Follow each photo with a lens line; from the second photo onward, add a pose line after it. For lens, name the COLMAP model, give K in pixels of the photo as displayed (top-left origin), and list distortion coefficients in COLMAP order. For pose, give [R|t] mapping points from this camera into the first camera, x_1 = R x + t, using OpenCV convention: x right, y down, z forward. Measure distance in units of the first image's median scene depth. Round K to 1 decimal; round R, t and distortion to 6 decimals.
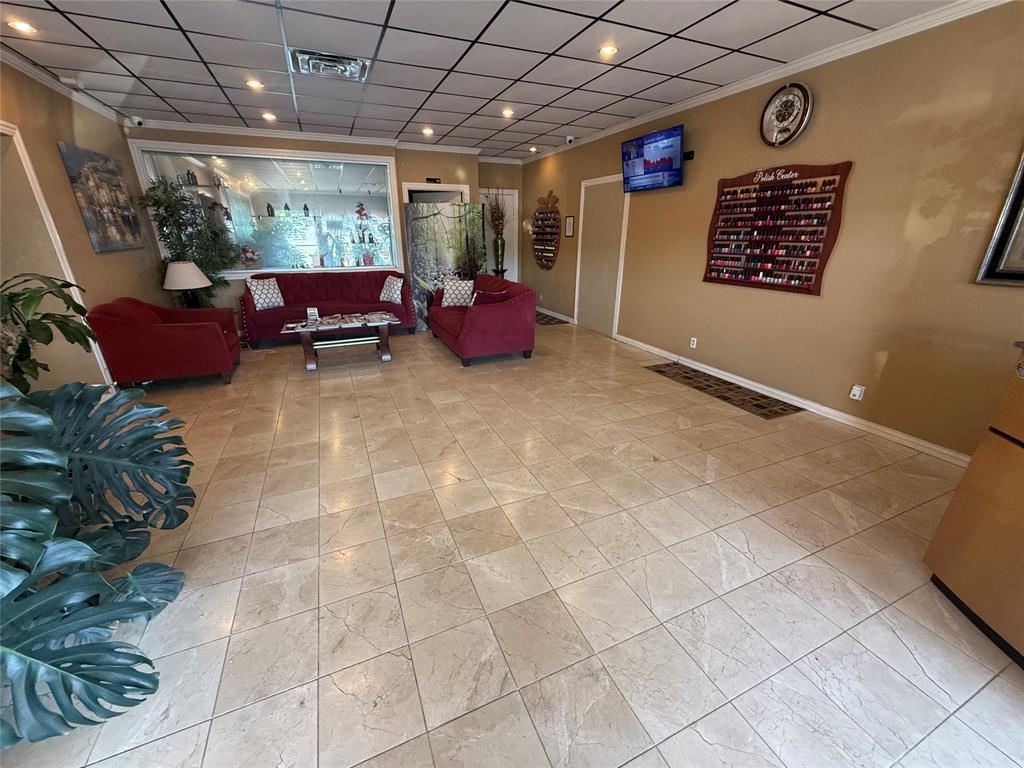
lens RADIAL K [[409.3, 0, 509.2], [0, 409.3, 386.9], [0, 0, 1]] dist [-0.002762, 0.000621]
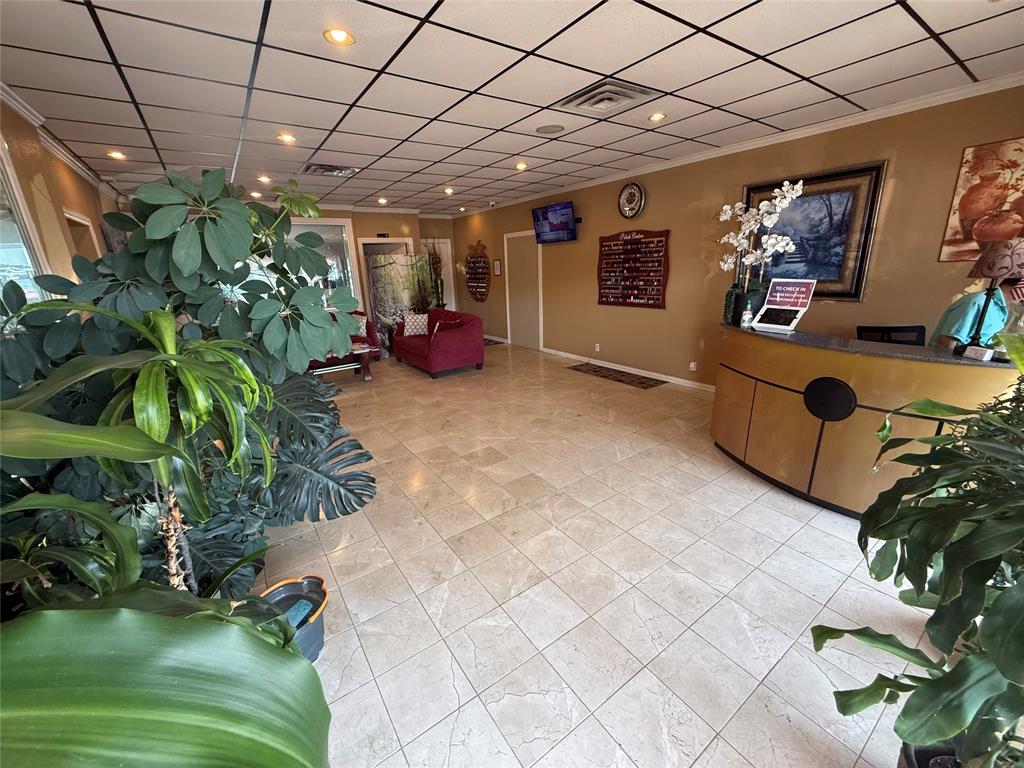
lens RADIAL K [[409.3, 0, 509.5], [0, 409.3, 387.3], [0, 0, 1]] dist [-0.002762, 0.000621]
pose [[0.979308, -0.092881, 0.179801, -0.115314], [0.105431, 0.992521, -0.061529, 0.086025], [-0.172741, 0.079212, 0.981777, -0.331171]]
